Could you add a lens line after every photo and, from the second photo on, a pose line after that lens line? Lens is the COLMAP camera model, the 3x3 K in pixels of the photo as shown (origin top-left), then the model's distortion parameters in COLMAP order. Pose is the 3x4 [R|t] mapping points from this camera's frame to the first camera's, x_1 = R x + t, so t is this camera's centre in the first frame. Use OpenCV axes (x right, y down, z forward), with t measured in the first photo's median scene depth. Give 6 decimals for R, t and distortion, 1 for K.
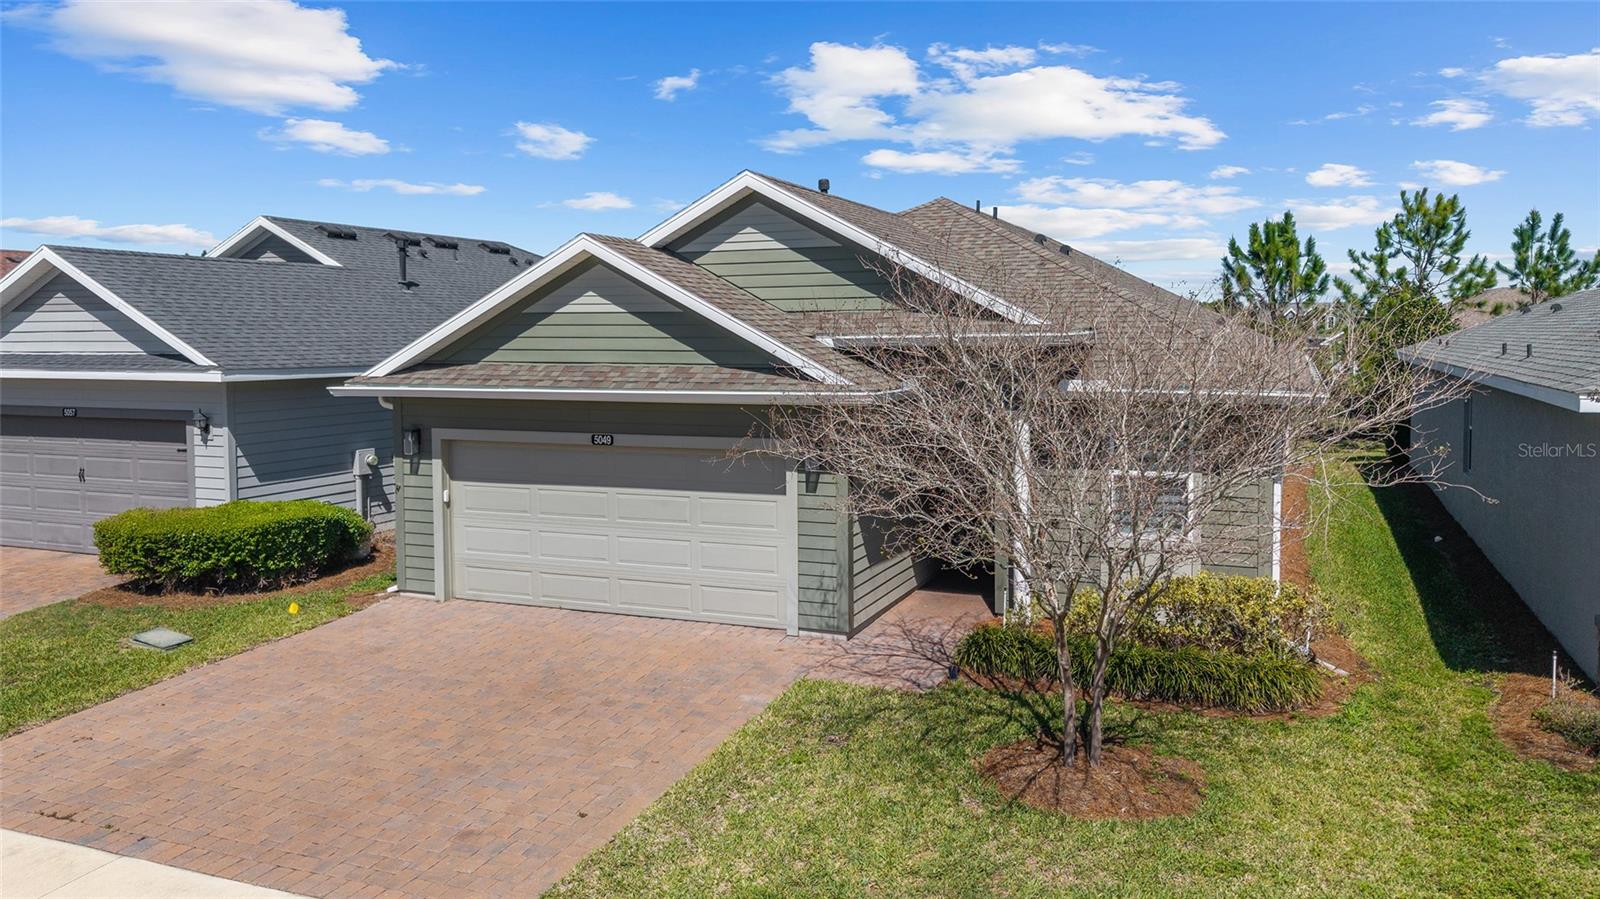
lens RADIAL K [[1079.2, 0, 800.0], [0, 1079.2, 449.5], [0, 0, 1]] dist [0.043737, -0.049482]
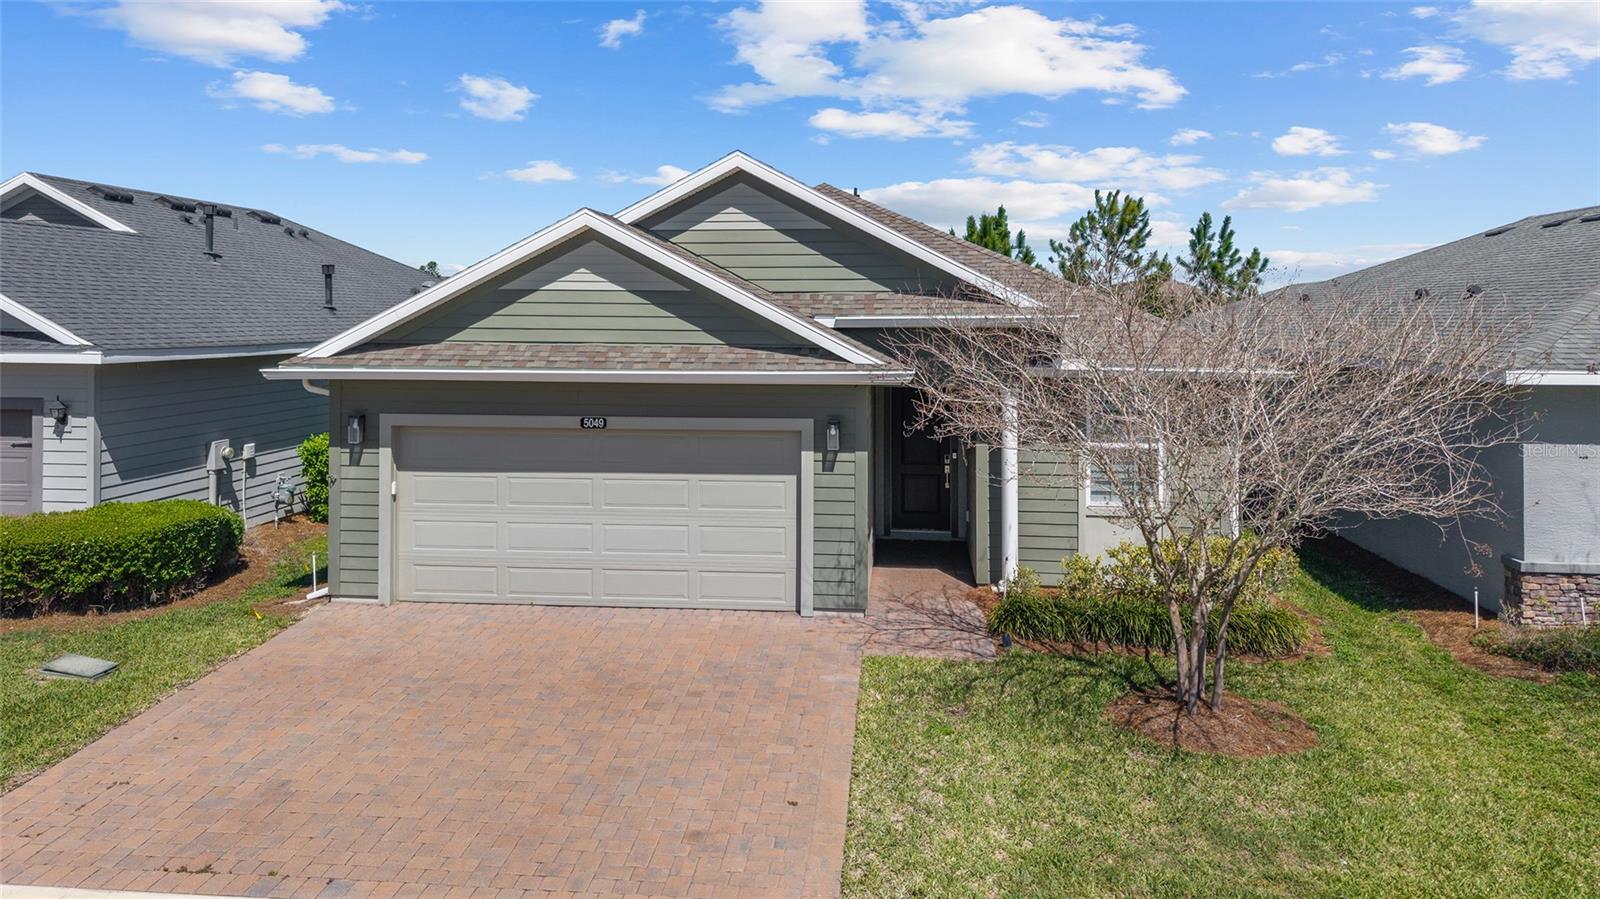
lens RADIAL K [[1125.9, 0, 704.1], [0, 1125.9, 375.8], [0, 0, 1]] dist [0.011319, 0.000762]
pose [[0.965738, -0.004950, 0.259473, -0.318040], [0.018736, 0.998539, -0.050685, 0.001483], [-0.258843, 0.053810, 0.964419, 0.012885]]
